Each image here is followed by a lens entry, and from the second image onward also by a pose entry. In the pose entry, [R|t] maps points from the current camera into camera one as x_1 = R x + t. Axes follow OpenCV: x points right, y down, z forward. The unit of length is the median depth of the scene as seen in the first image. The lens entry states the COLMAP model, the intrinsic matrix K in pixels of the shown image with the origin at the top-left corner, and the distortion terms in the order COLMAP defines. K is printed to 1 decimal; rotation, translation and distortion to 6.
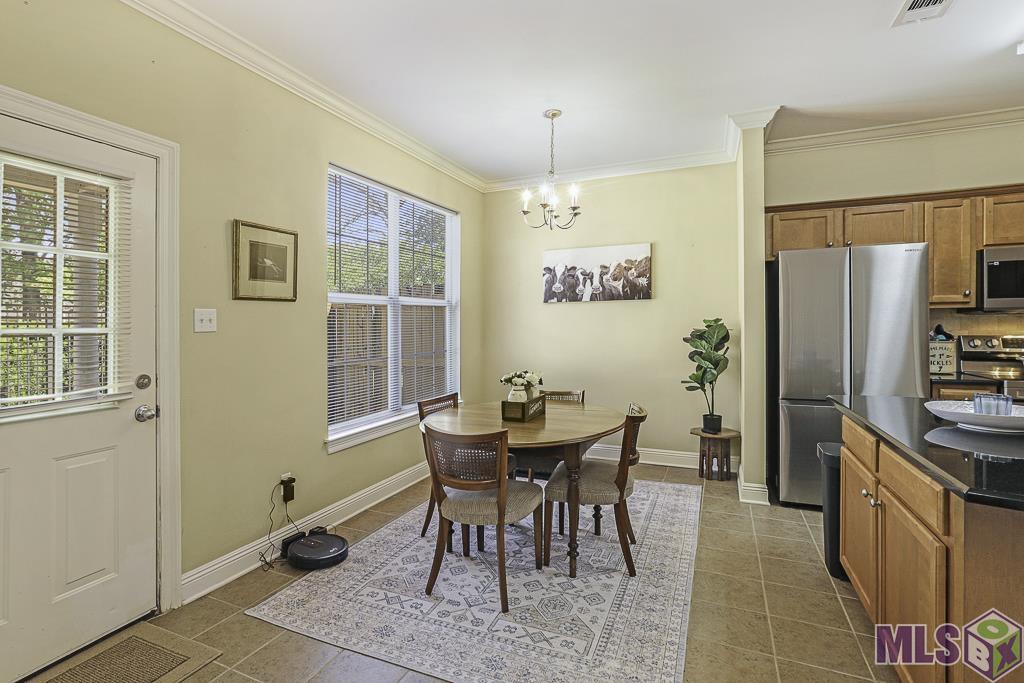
lens RADIAL K [[503.2, 0, 485.9], [0, 503.2, 321.0], [0, 0, 1]] dist [-0.011495, 0.000100]
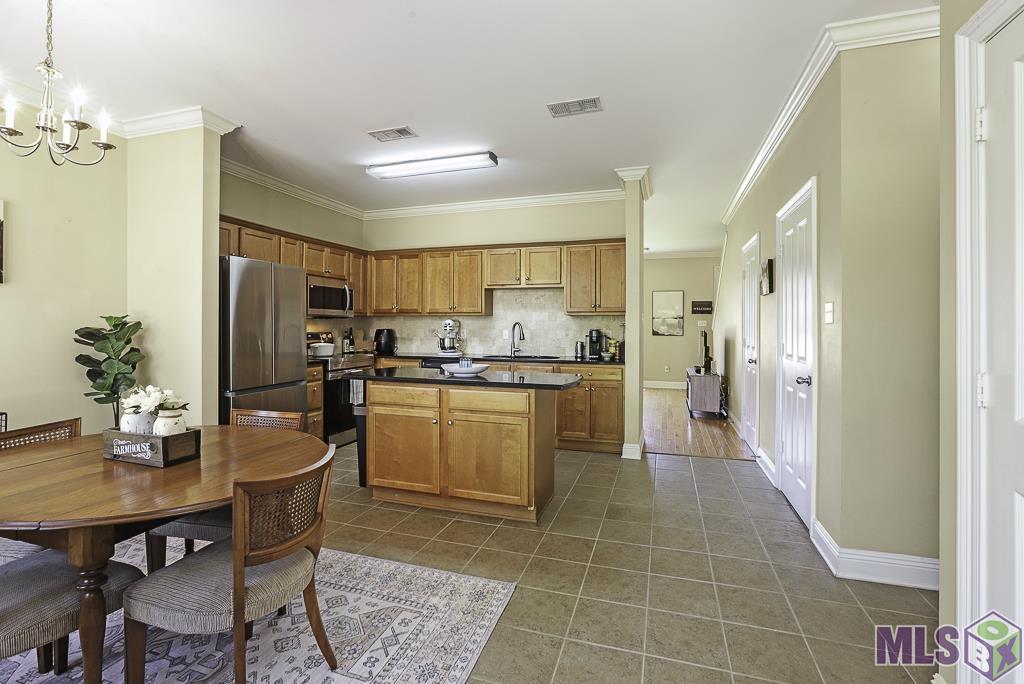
lens RADIAL K [[469.7, 0, 510.1], [0, 469.7, 325.1], [0, 0, 1]] dist [-0.047178, 0.017461]
pose [[-0.122783, 0.009224, 0.992391, -0.451327], [-0.006893, 0.999925, -0.010147, 0.015505], [-0.992410, -0.008086, -0.122710, 0.490409]]
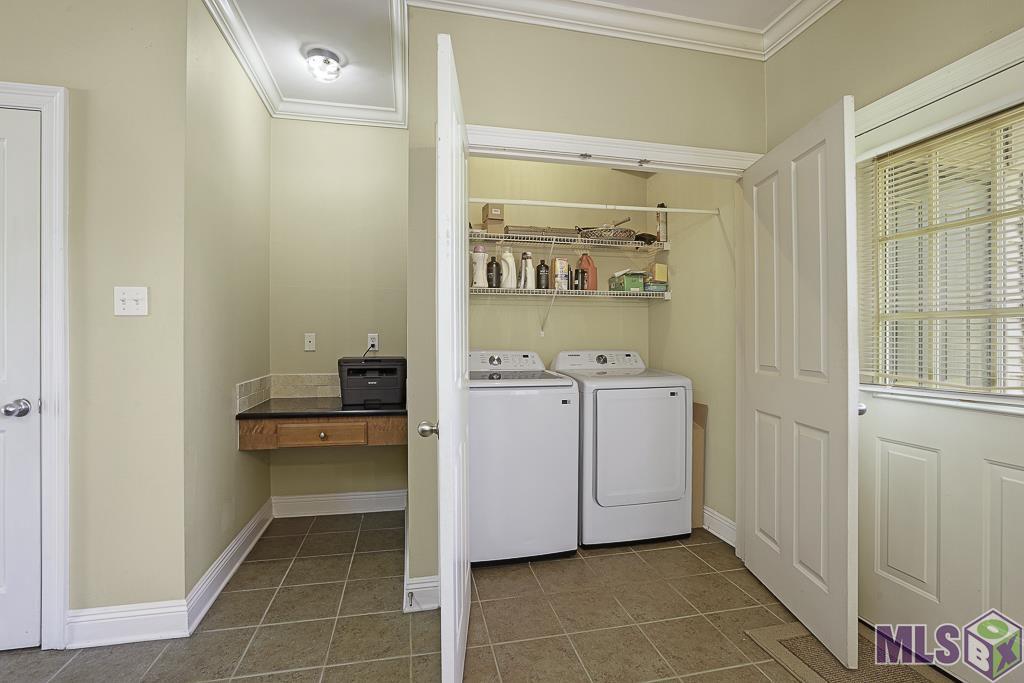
lens RADIAL K [[477.1, 0, 513.6], [0, 477.1, 336.0], [0, 0, 1]] dist [-0.048322, 0.025099]
pose [[-0.795506, 0.003877, -0.605933, 0.140937], [0.007454, 0.999966, -0.003388, 0.028667], [0.605900, -0.007212, -0.795508, 0.587379]]
